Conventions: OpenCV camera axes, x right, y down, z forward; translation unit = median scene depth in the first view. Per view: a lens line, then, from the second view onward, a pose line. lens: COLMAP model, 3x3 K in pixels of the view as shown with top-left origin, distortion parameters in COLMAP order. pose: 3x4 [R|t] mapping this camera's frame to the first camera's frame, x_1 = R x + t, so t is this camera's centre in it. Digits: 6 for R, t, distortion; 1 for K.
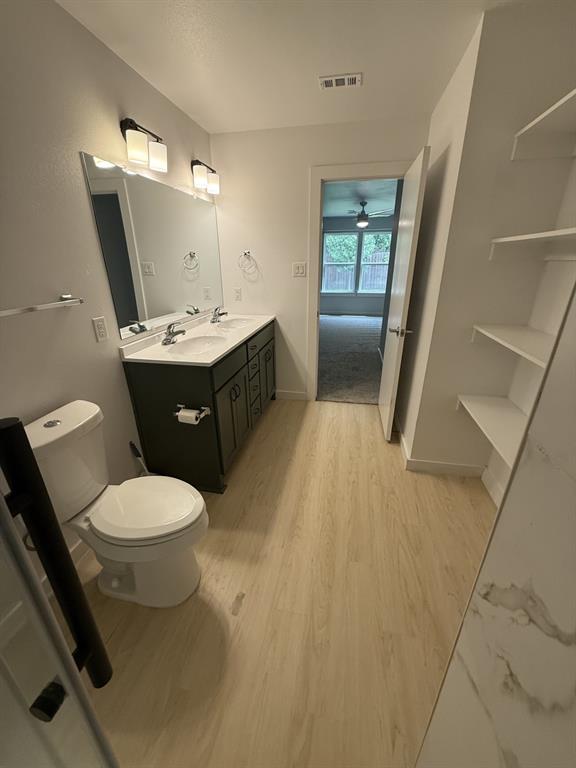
lens RADIAL K [[307.8, 0, 284.7], [0, 307.8, 383.3], [0, 0, 1]] dist [0.002126, 0.000355]
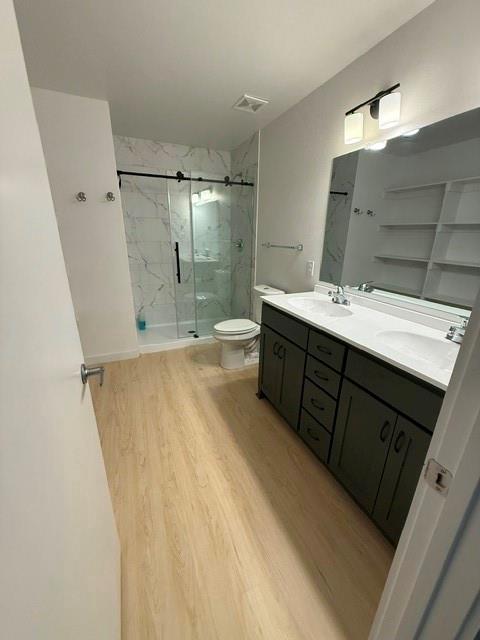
lens RADIAL K [[256.5, 0, 237.2], [0, 256.5, 319.4], [0, 0, 1]] dist [0.002126, 0.000355]
pose [[-0.823553, 0.174936, -0.539591, 0.455703], [-0.218746, 0.779735, 0.586654, -0.595196], [0.523365, 0.601174, -0.603887, 1.562793]]
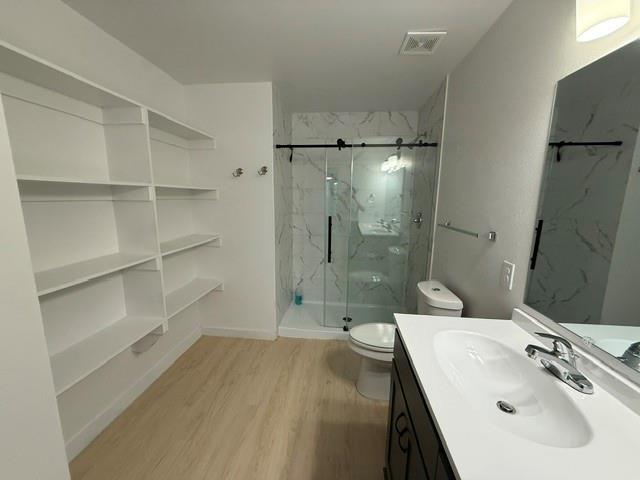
lens RADIAL K [[256.5, 0, 316.7], [0, 256.5, 240.3], [0, 0, 1]] dist [0.002126, 0.000355]
pose [[-0.995657, 0.009952, -0.092566, 0.038457], [-0.040225, 0.850691, 0.524125, -0.560048], [0.083961, 0.525572, -0.846596, 1.348952]]
